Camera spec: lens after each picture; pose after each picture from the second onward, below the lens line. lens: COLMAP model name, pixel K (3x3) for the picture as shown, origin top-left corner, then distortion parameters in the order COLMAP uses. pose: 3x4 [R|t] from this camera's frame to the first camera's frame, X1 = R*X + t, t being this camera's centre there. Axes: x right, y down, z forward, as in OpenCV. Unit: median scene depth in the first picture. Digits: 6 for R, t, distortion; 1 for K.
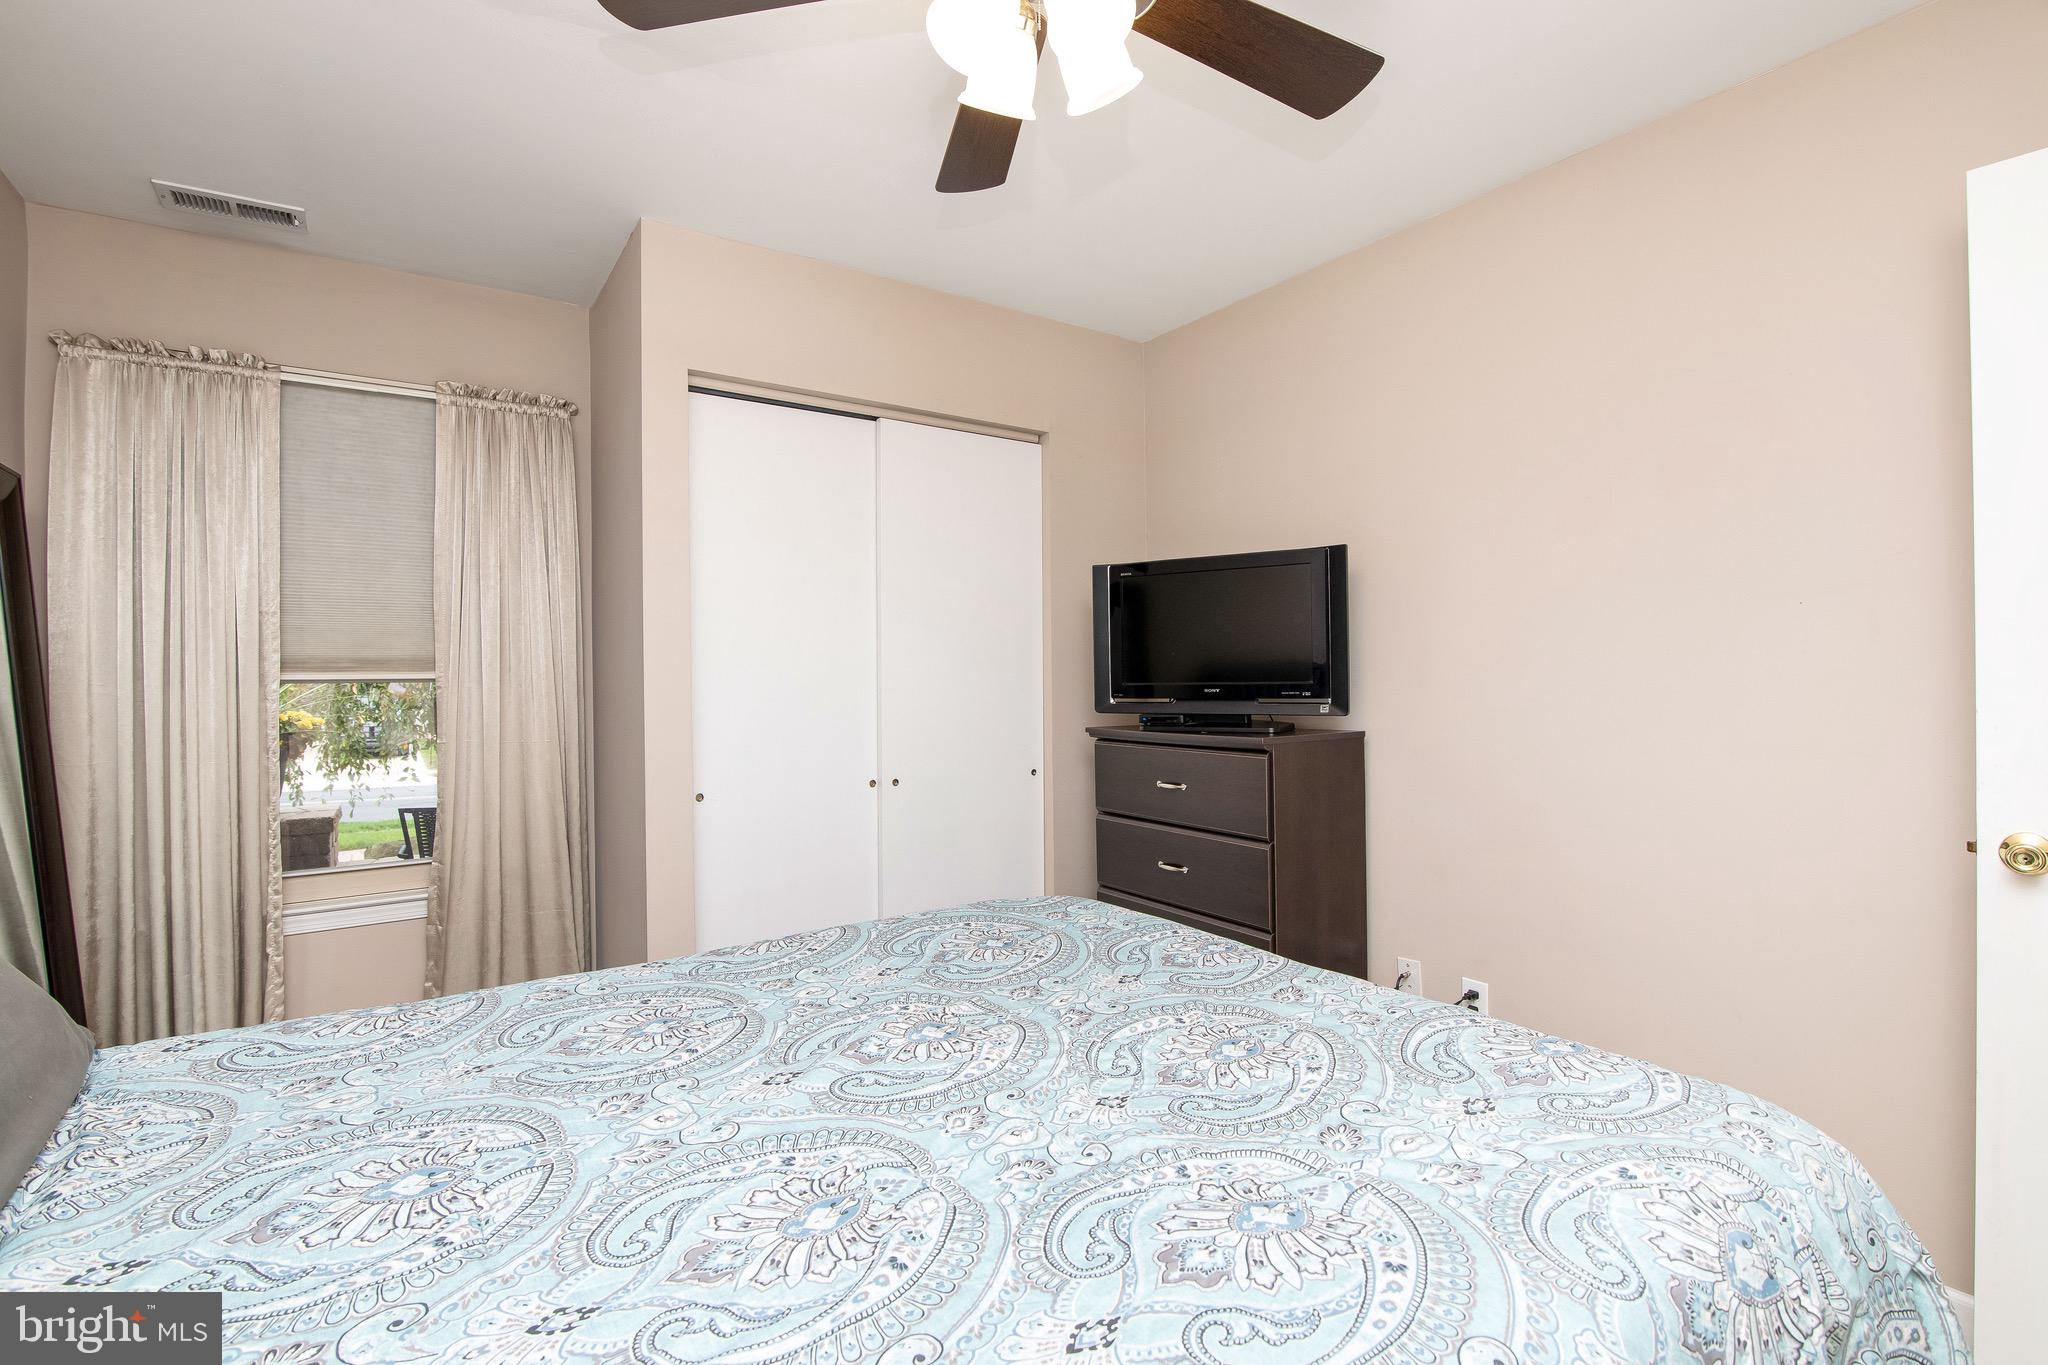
lens RADIAL K [[930.5, 0, 1024.0], [0, 930.5, 682.5], [0, 0, 1]] dist [-0.019390, 0.000098]
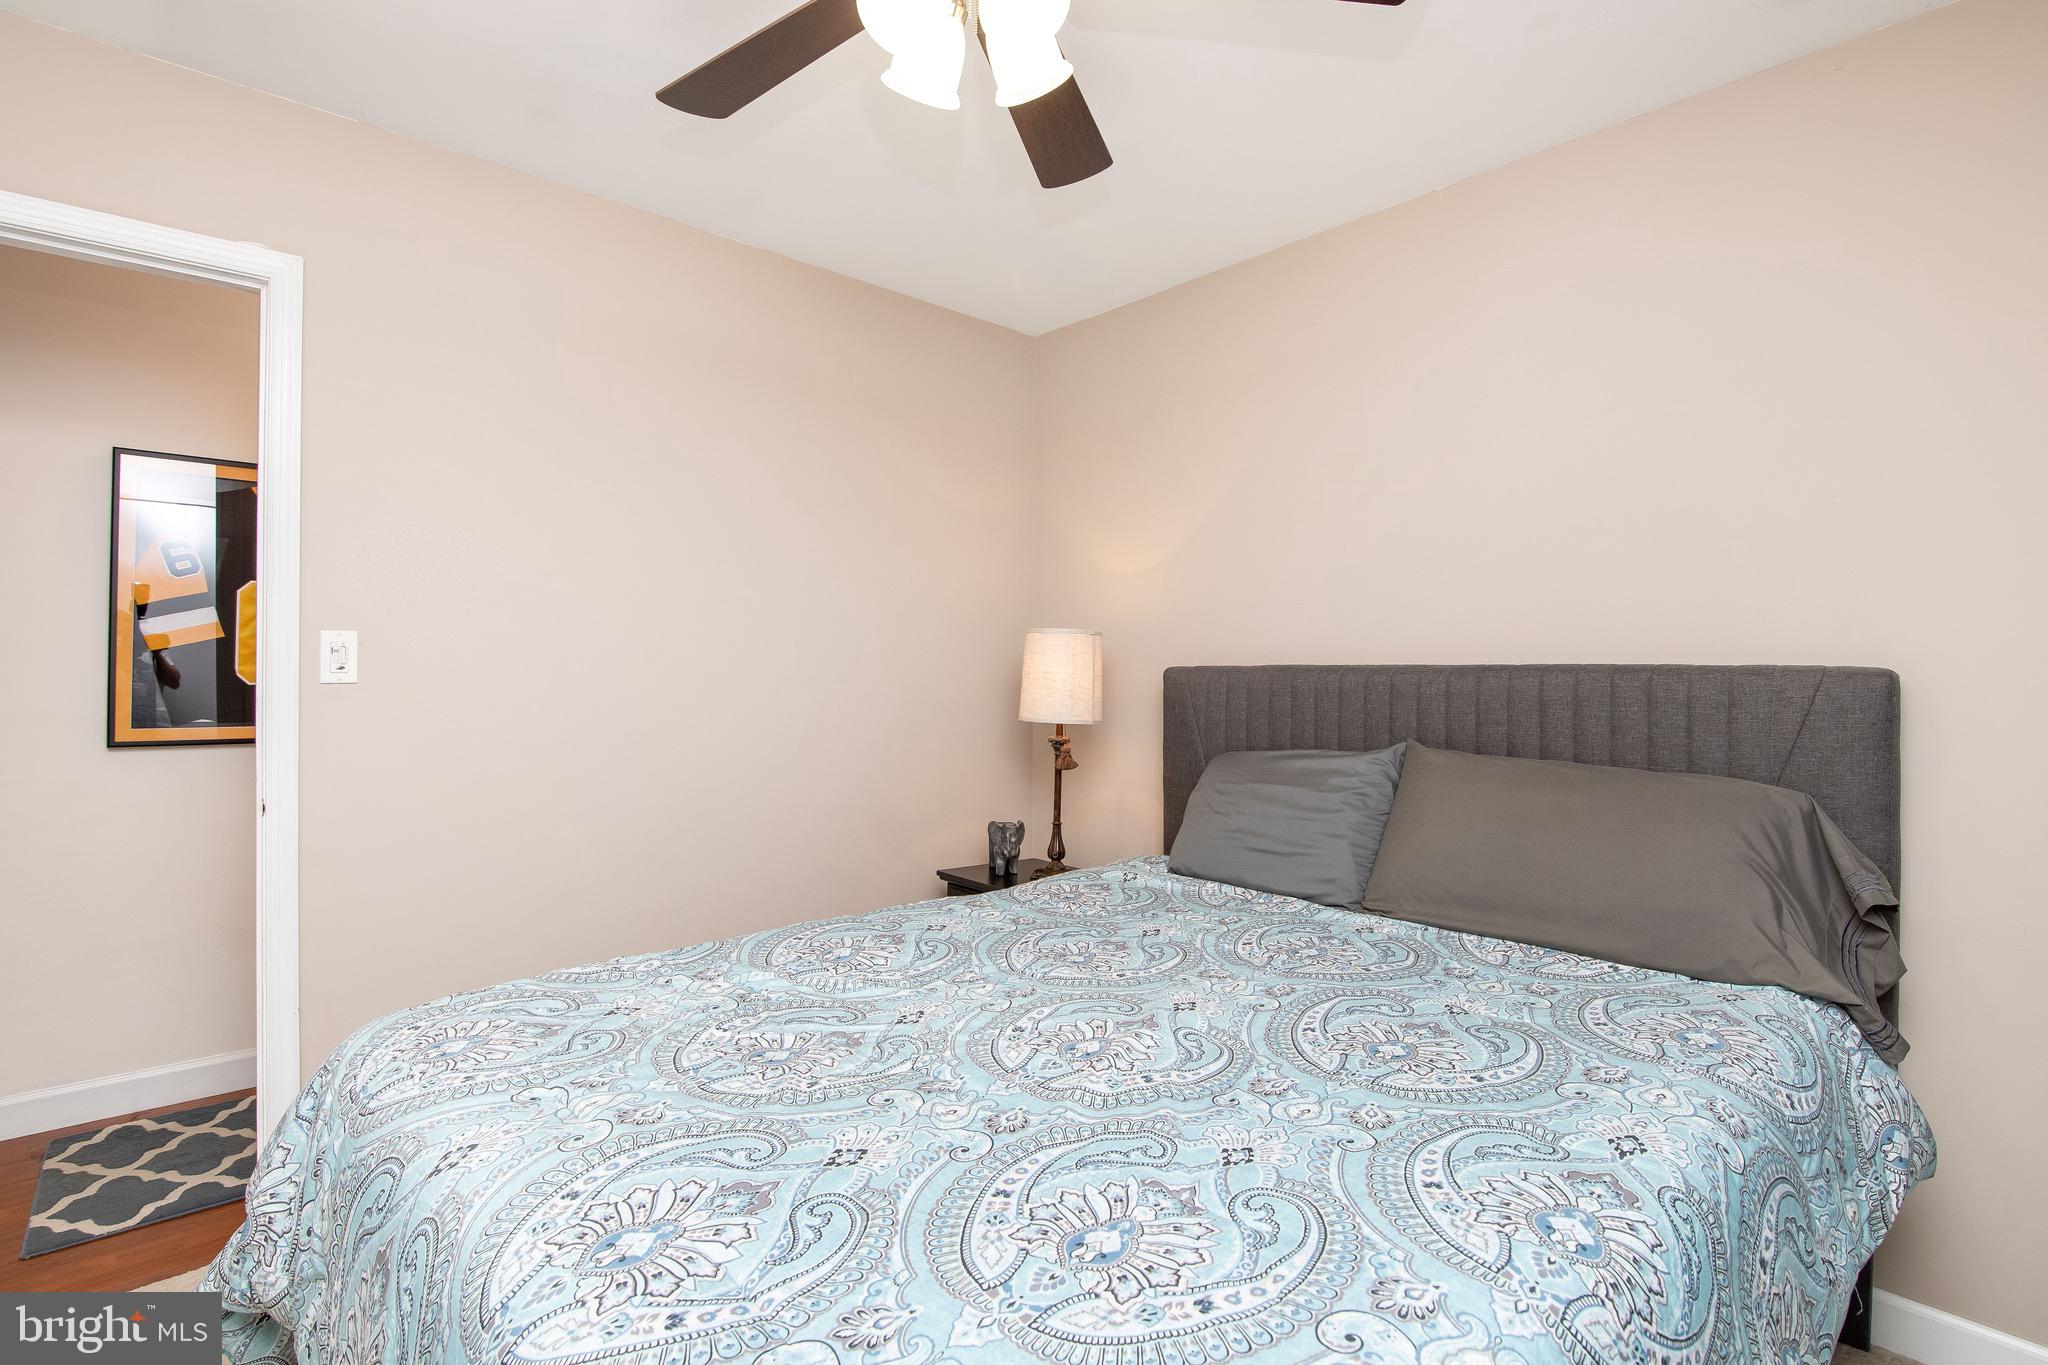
lens RADIAL K [[927.2, 0, 996.5], [0, 927.2, 677.1], [0, 0, 1]] dist [-0.056802, -0.000259]
pose [[-0.995856, 0.012970, -0.090019, -0.513763], [0.011977, 0.999861, 0.011559, -0.007665], [0.090156, 0.010433, -0.995873, 1.956640]]
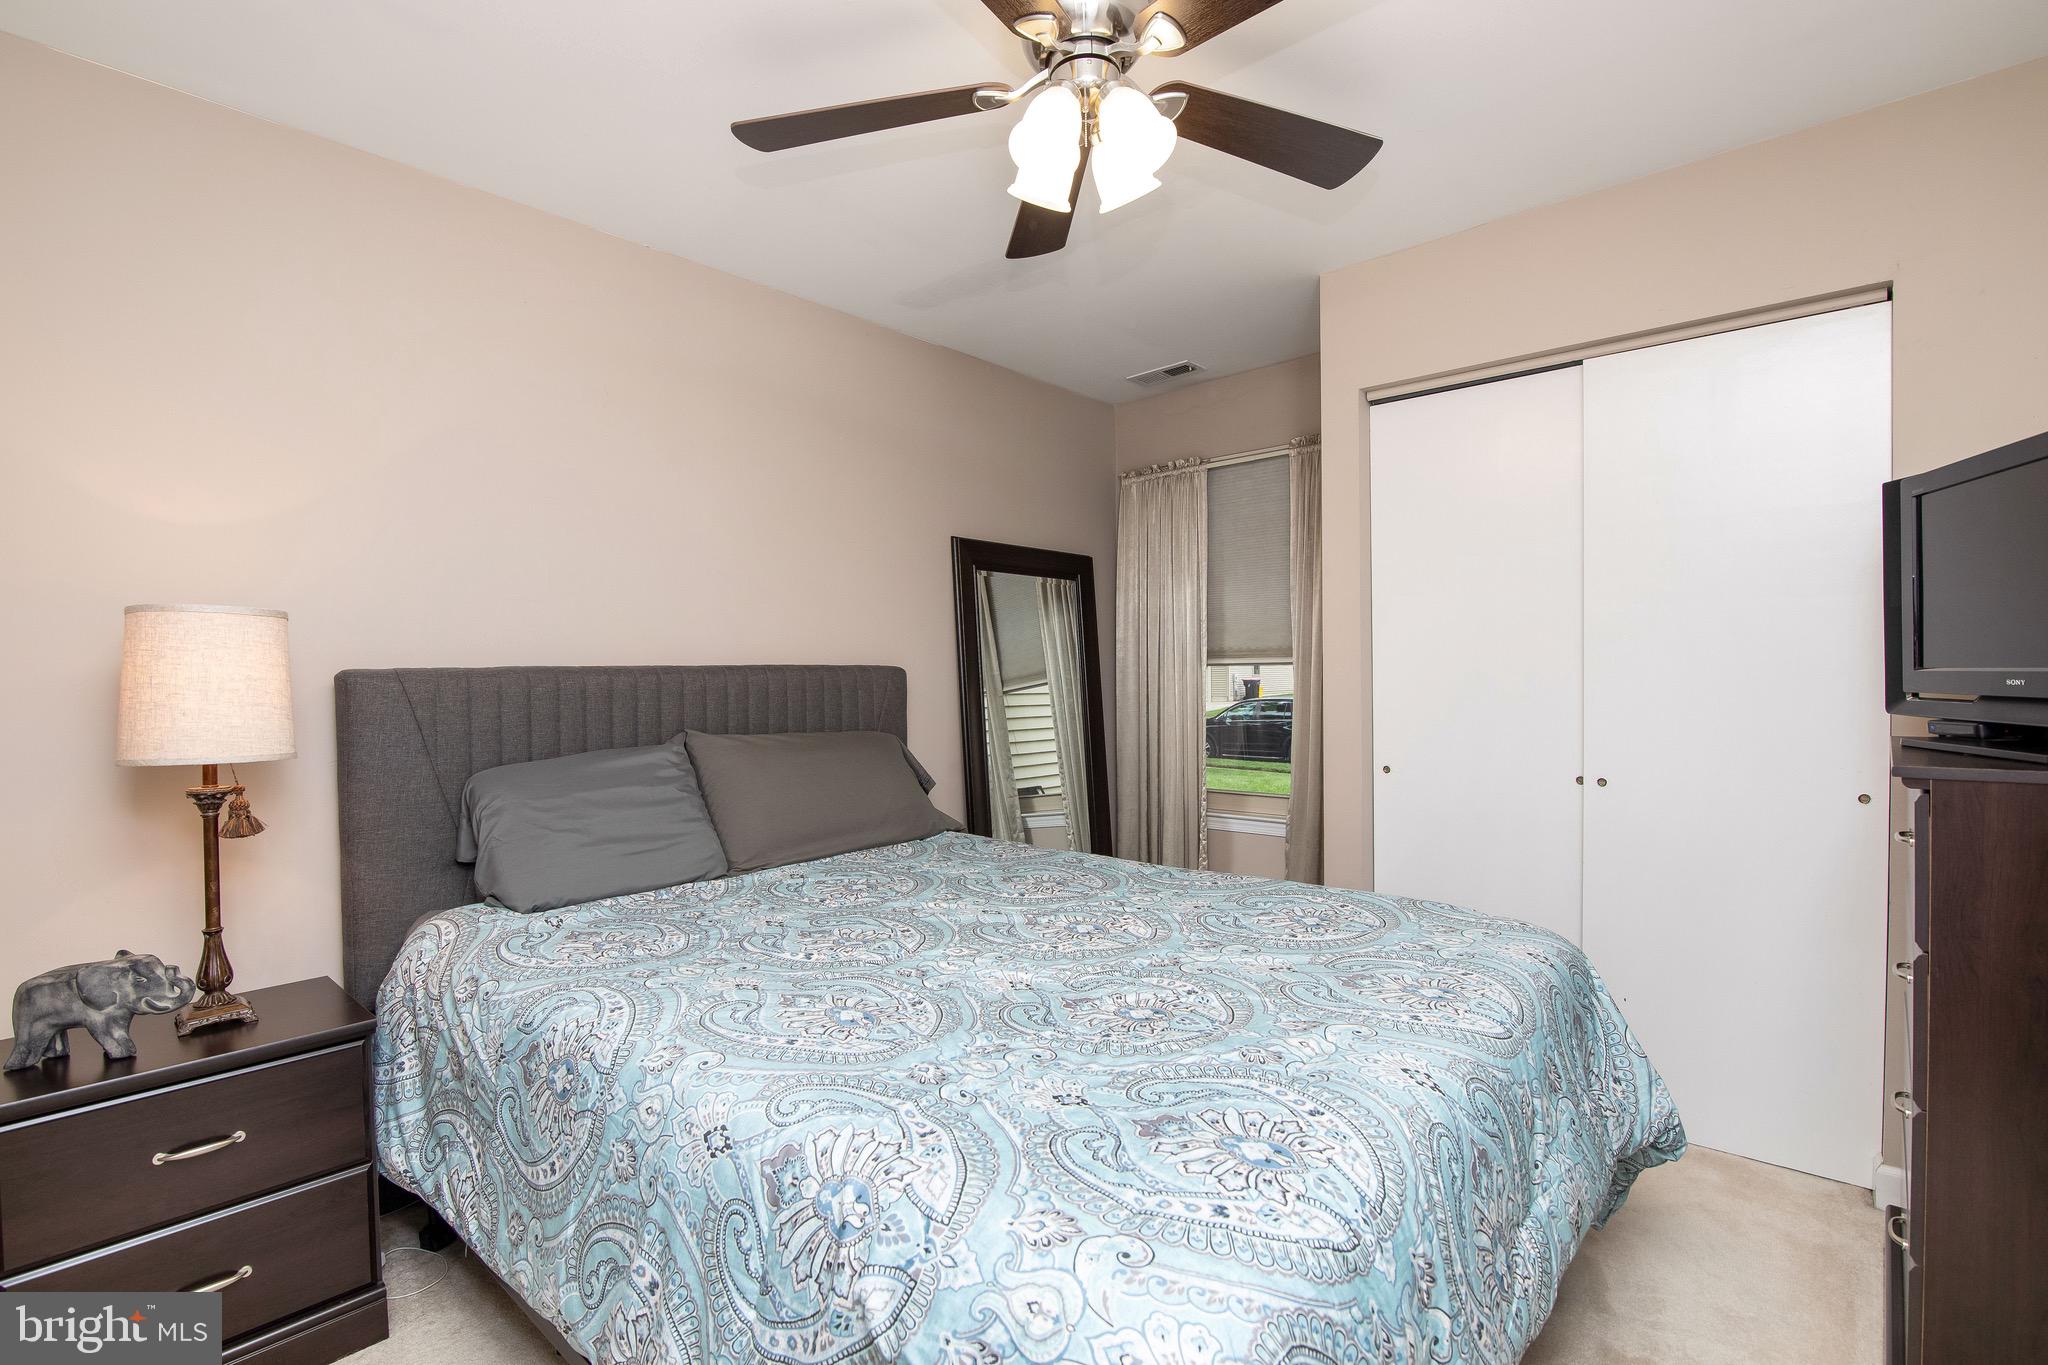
lens RADIAL K [[931.3, 0, 1016.3], [0, 931.3, 689.5], [0, 0, 1]] dist [-0.032683, 0.006977]
pose [[0.237754, 0.026748, -0.970957, 0.828330], [0.004867, 0.999575, 0.028728, -0.007833], [0.971313, -0.011555, 0.237523, 0.408760]]
